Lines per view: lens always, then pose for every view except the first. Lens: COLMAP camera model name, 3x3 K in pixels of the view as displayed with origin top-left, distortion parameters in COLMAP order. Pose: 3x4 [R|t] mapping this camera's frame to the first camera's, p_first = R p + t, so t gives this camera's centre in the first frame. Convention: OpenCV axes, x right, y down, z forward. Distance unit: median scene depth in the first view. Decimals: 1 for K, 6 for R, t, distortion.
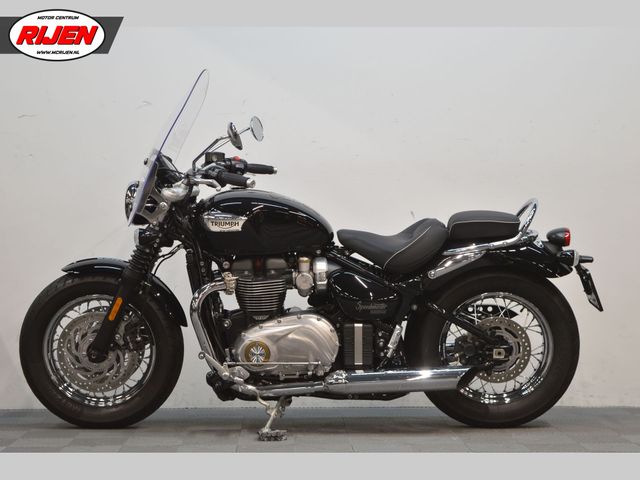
lens RADIAL K [[1384.2, 0, 320.0], [0, 1384.2, 240.0], [0, 0, 1]] dist [0.064418, 0.118538]
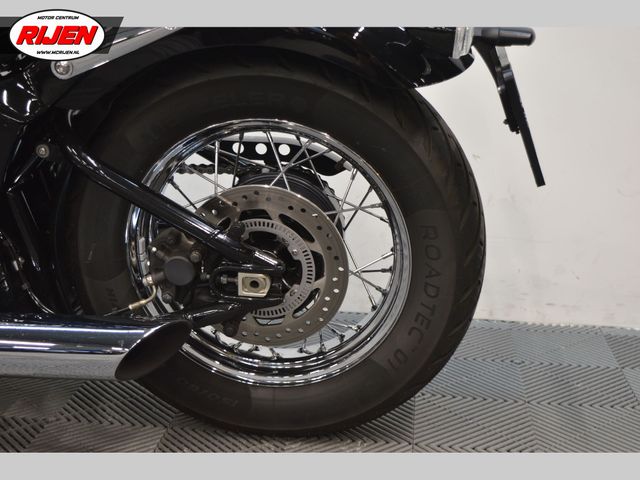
lens RADIAL K [[969.5, 0, 320.0], [0, 969.5, 240.0], [0, 0, 1]] dist [-0.010592, -0.024773]
pose [[0.989780, 0.057908, -0.130319, 0.178003], [-0.024193, 0.968779, 0.246741, 0.004688], [0.140539, -0.241066, 0.960279, 0.741390]]
